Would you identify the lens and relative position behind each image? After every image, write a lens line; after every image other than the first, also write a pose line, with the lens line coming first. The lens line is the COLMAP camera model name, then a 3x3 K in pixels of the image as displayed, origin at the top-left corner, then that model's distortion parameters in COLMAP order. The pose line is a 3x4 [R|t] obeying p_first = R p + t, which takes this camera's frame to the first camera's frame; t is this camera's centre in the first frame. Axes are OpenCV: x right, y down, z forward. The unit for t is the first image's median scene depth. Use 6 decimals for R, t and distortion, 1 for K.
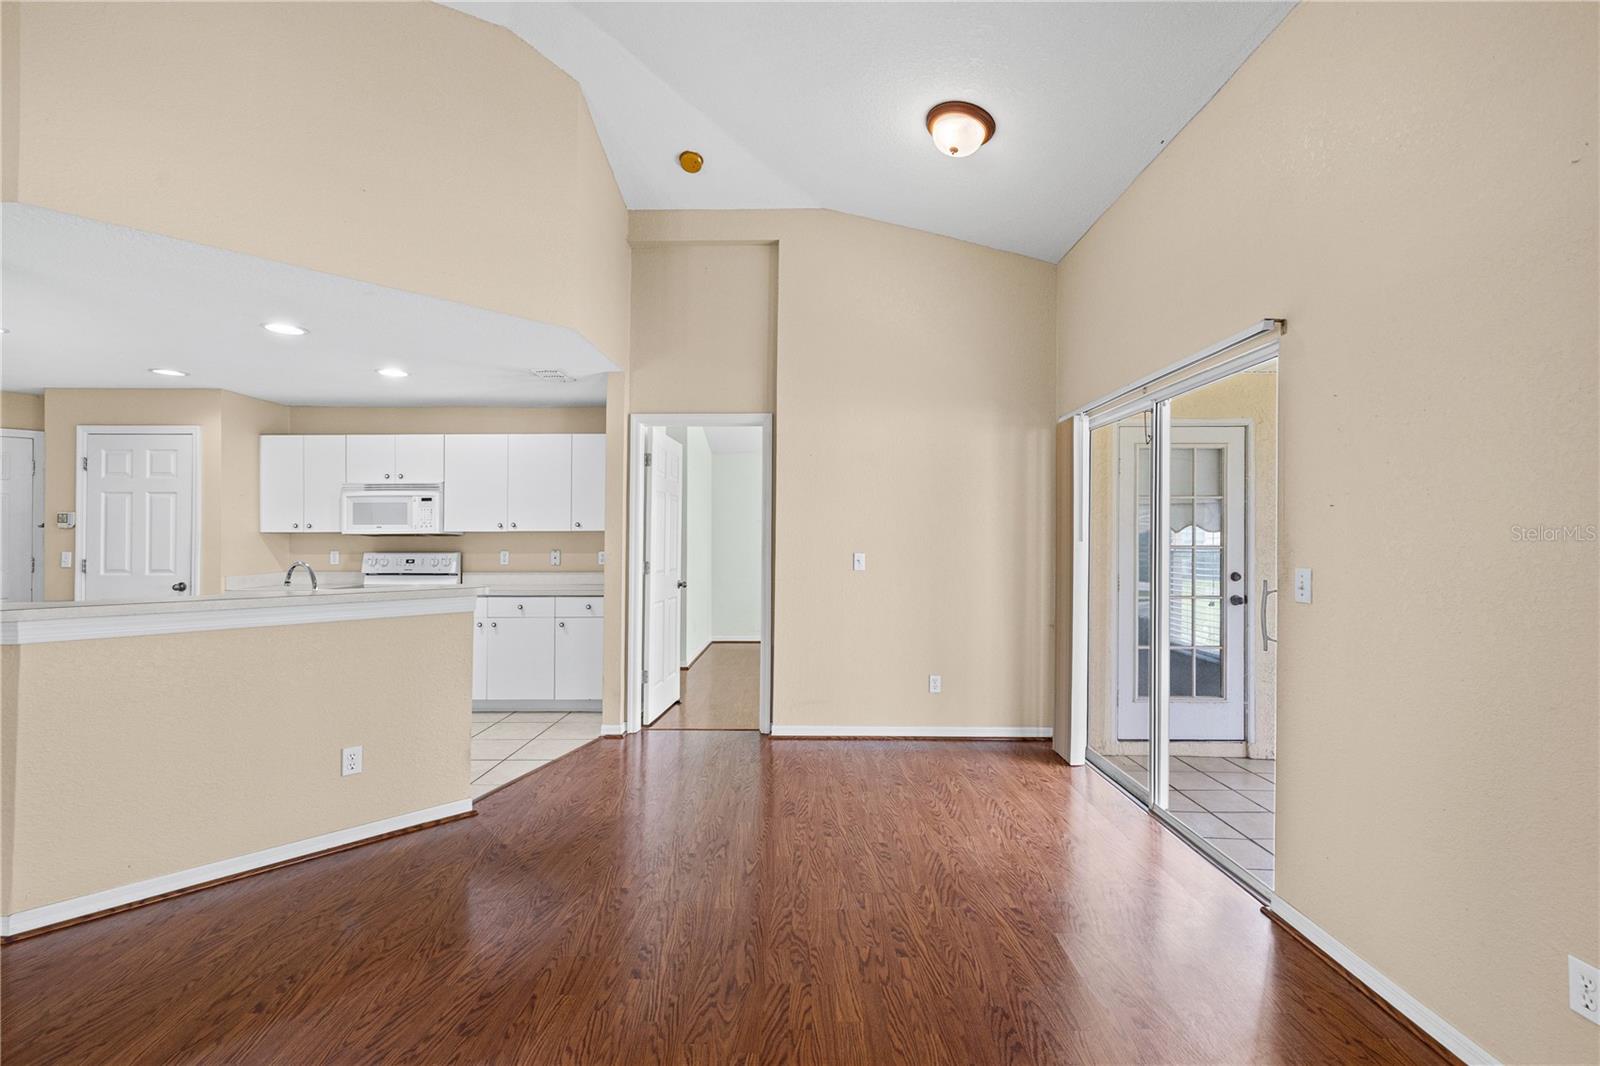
lens RADIAL K [[686.1, 0, 795.8], [0, 686.1, 534.9], [0, 0, 1]] dist [0.006472, -0.000117]
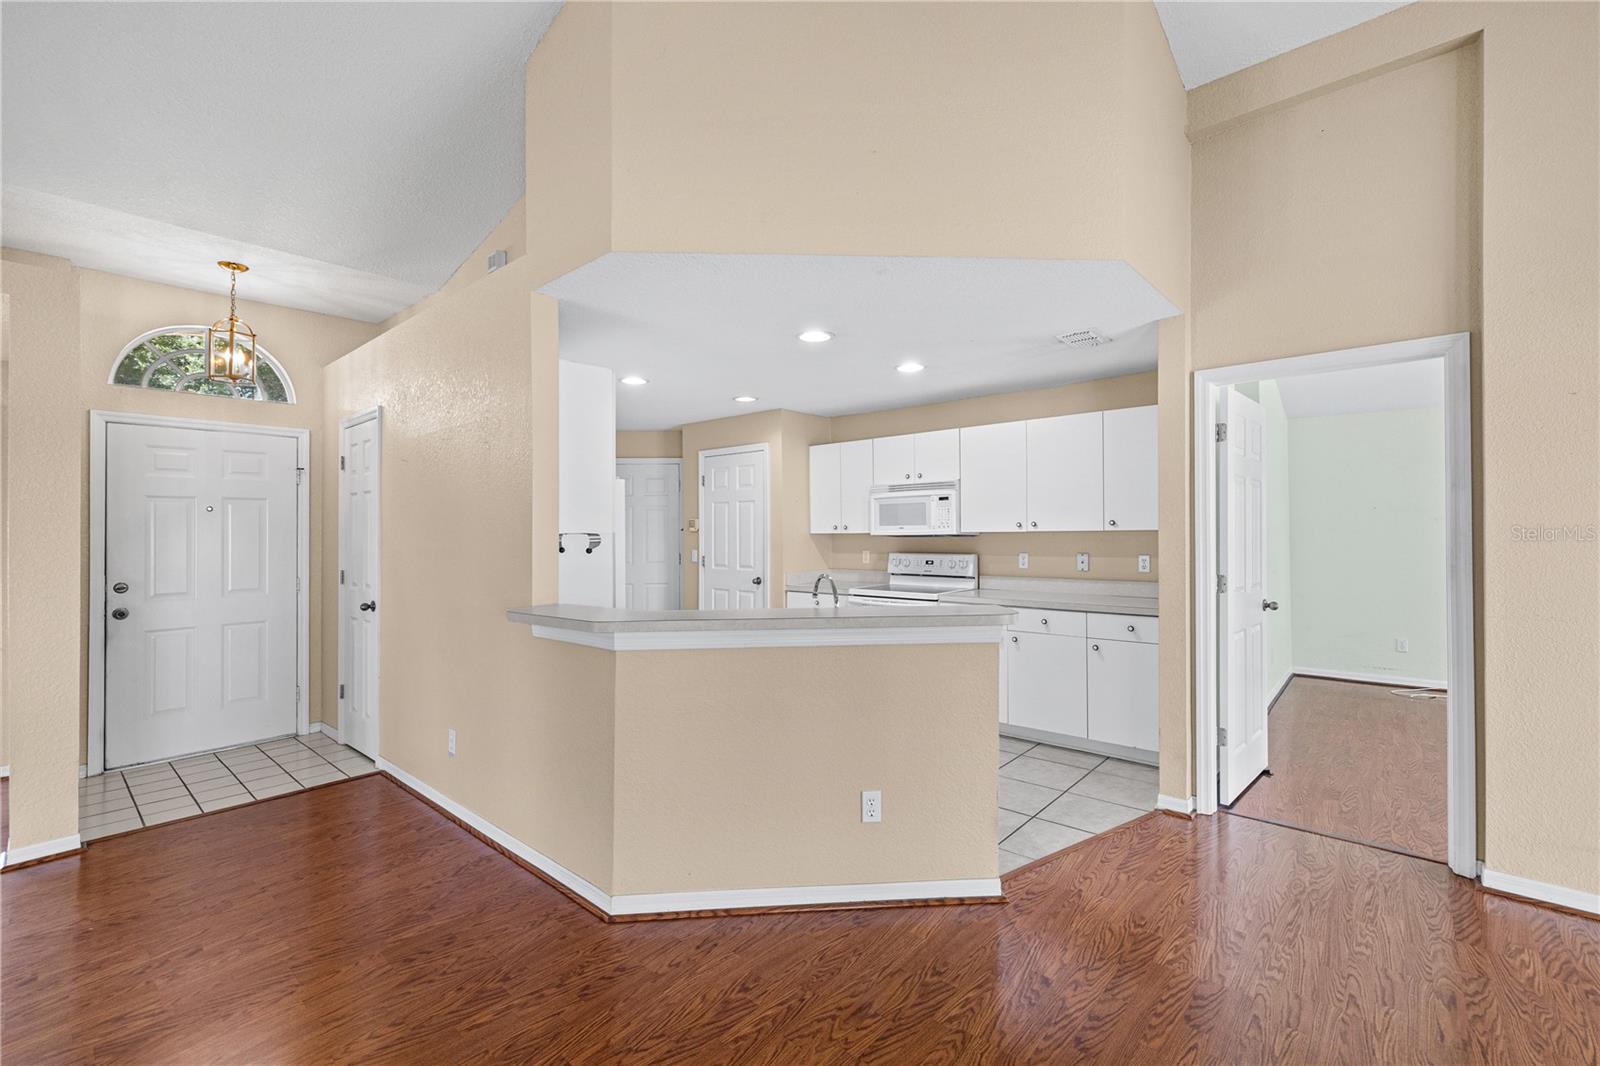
lens RADIAL K [[686.1, 0, 806.4], [0, 686.1, 521.6], [0, 0, 1]] dist [0.006472, -0.000117]
pose [[0.770227, -0.015740, -0.637576, -0.097775], [0.012478, 0.999876, -0.009611, -0.016477], [0.637648, -0.000553, 0.770327, 0.183707]]
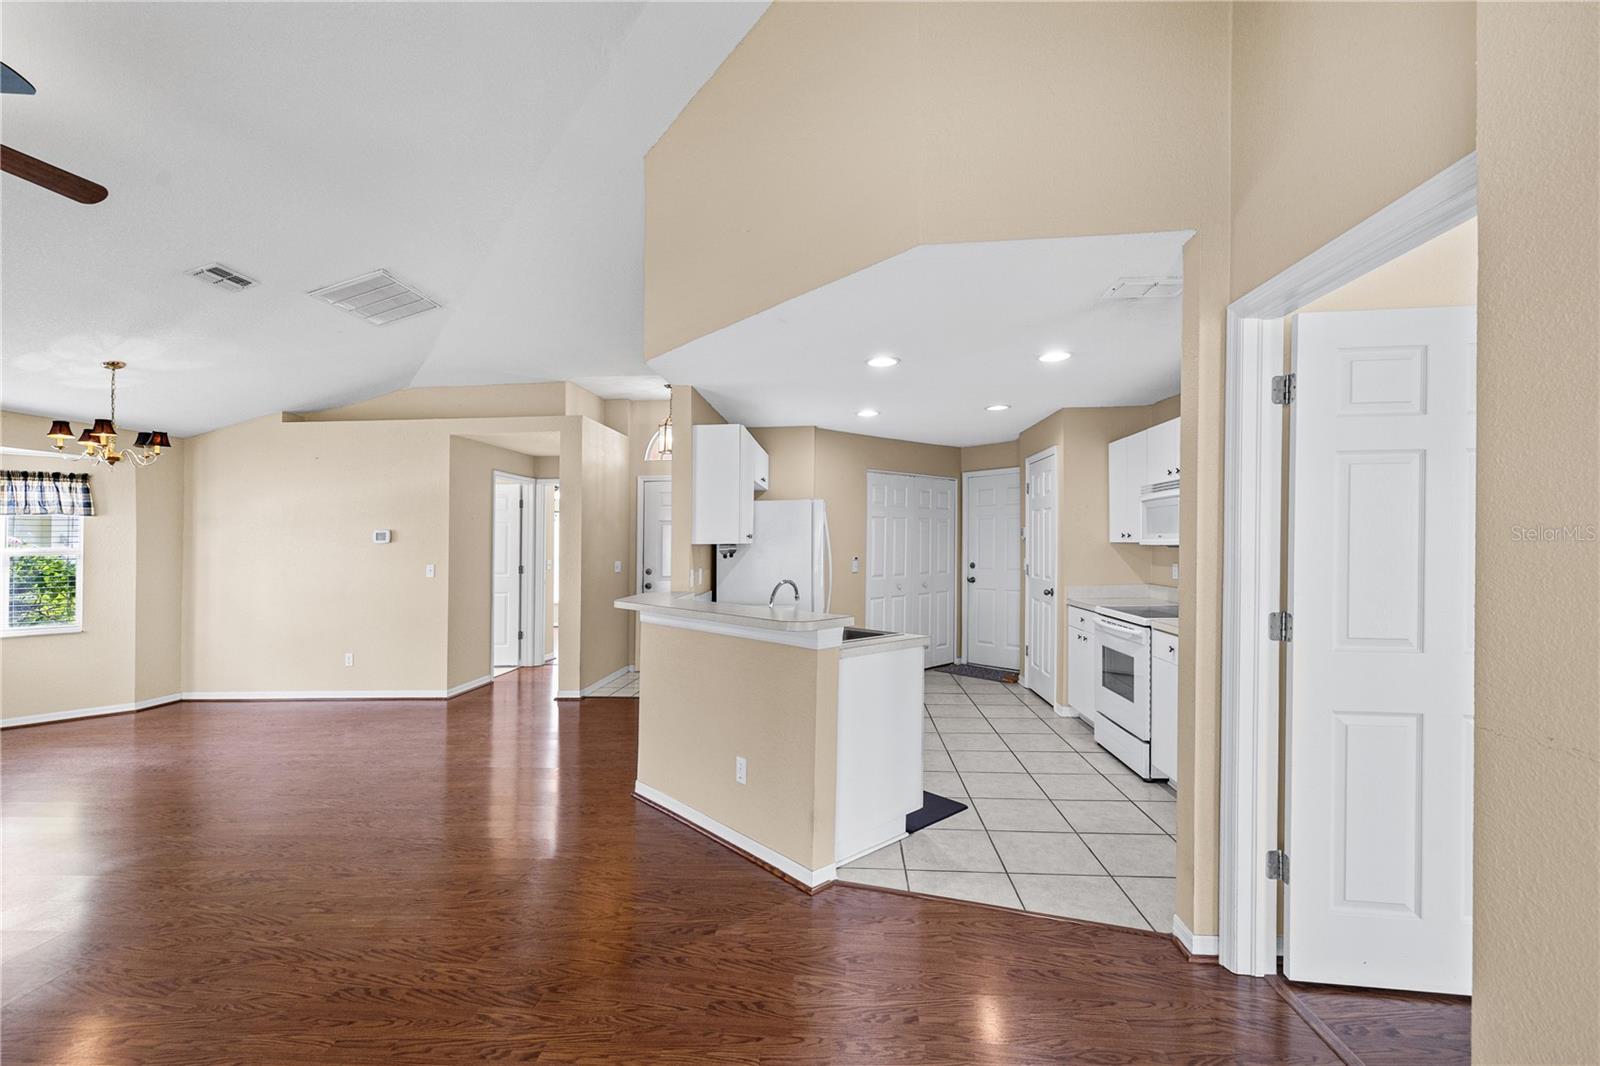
lens RADIAL K [[686.1, 0, 794.4], [0, 686.1, 526.0], [0, 0, 1]] dist [0.006472, -0.000117]
pose [[-0.043706, -0.025235, -0.998726, 0.271178], [0.013588, 0.999573, -0.025851, -0.011226], [0.998952, -0.014700, -0.043345, 0.746477]]
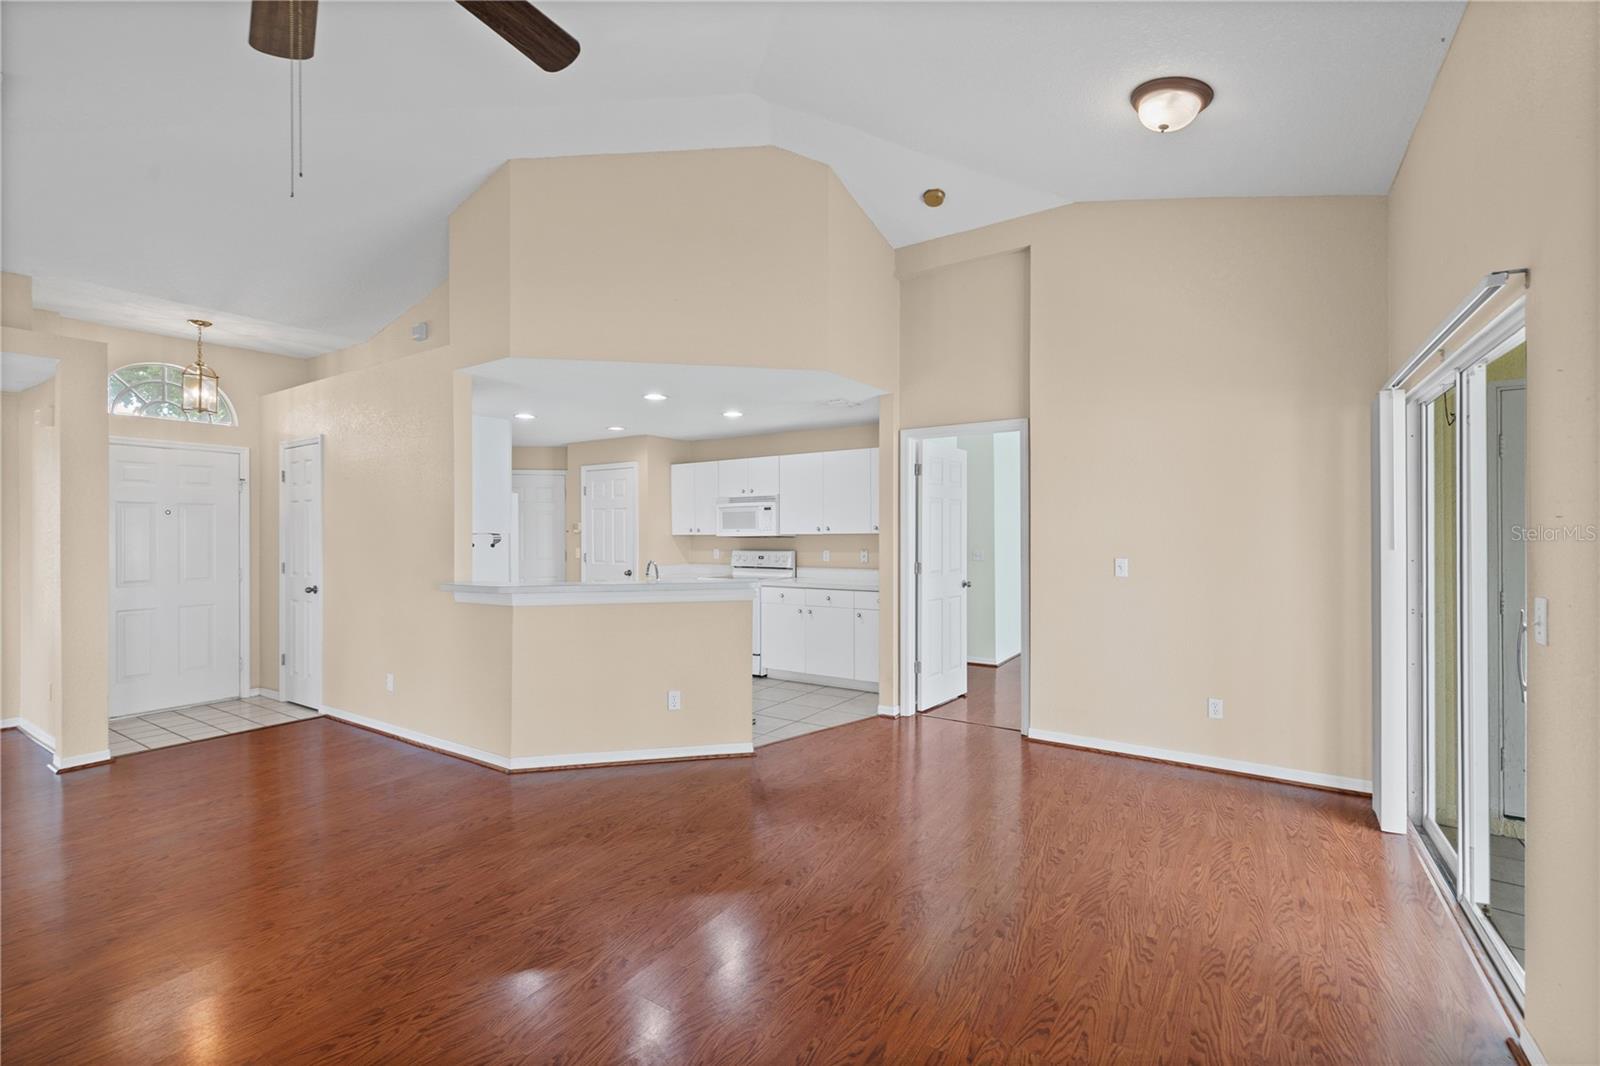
lens RADIAL K [[686.1, 0, 778.5], [0, 686.1, 535.1], [0, 0, 1]] dist [0.006472, -0.000117]
pose [[0.833547, -0.002203, -0.552444, 0.214218], [0.007184, 0.999951, 0.006852, -0.015144], [0.552402, -0.009680, 0.833522, -0.043287]]
